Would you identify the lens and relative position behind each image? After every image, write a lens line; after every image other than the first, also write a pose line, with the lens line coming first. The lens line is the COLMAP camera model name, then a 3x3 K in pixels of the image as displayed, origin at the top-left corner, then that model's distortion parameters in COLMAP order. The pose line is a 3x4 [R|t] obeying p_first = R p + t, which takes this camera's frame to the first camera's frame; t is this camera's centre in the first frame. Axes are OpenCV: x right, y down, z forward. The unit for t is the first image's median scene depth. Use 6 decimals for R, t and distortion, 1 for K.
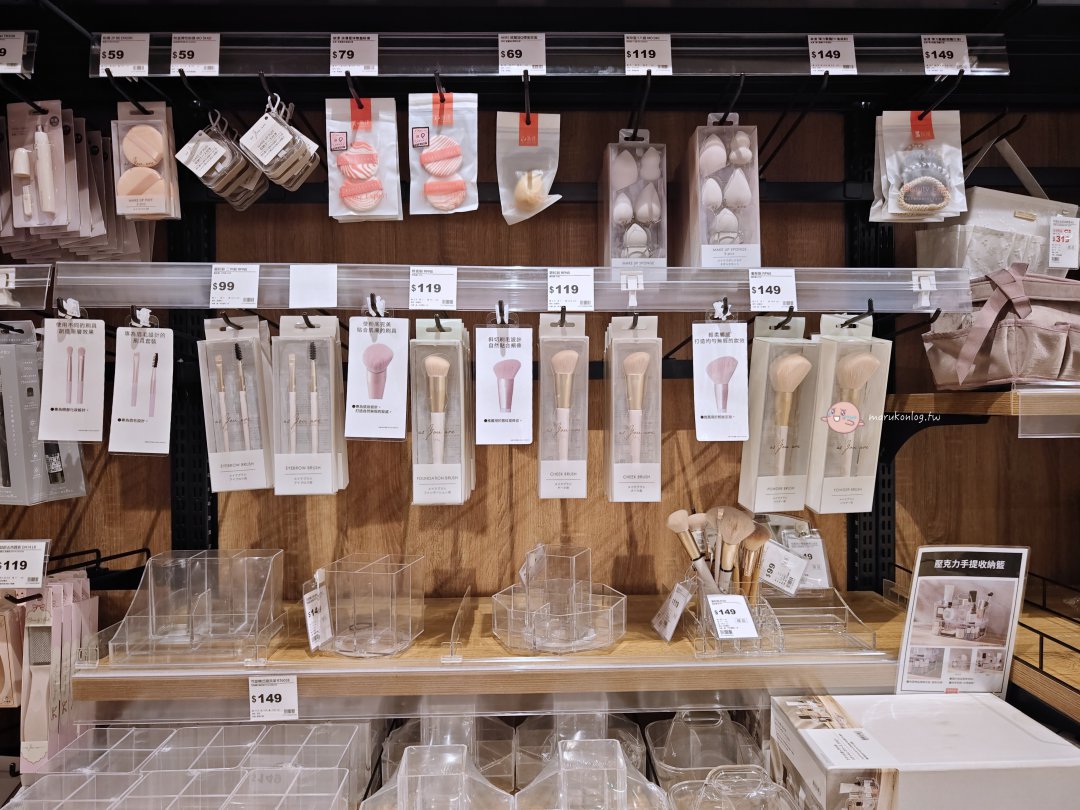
lens RADIAL K [[719.2, 0, 542.3], [0, 719.2, 401.0], [0, 0, 1]] dist [-0.002888, -0.000867]
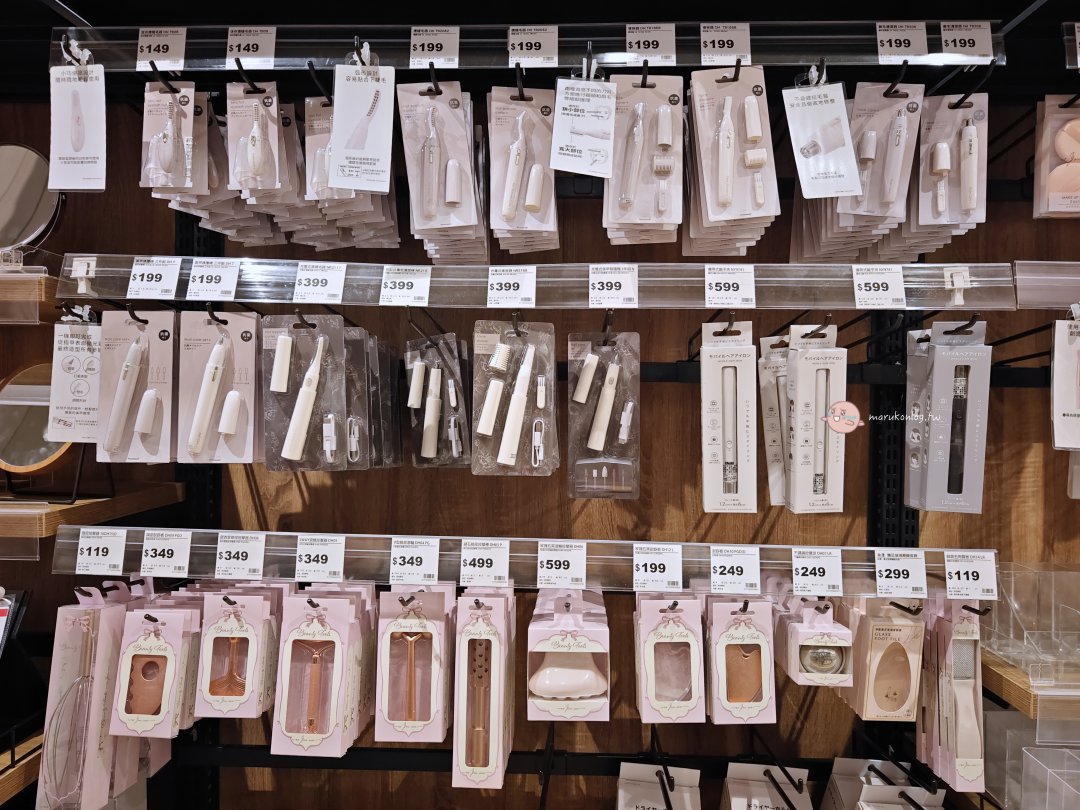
lens RADIAL K [[738.3, 0, 540.0], [0, 738.3, 405.0], [0, 0, 1]] dist [-0.002460, -0.000605]
pose [[0.998118, 0.020802, -0.057690, -0.897530], [-0.020560, 0.999777, 0.004782, 0.005299], [0.057777, -0.003586, 0.998323, -0.013329]]
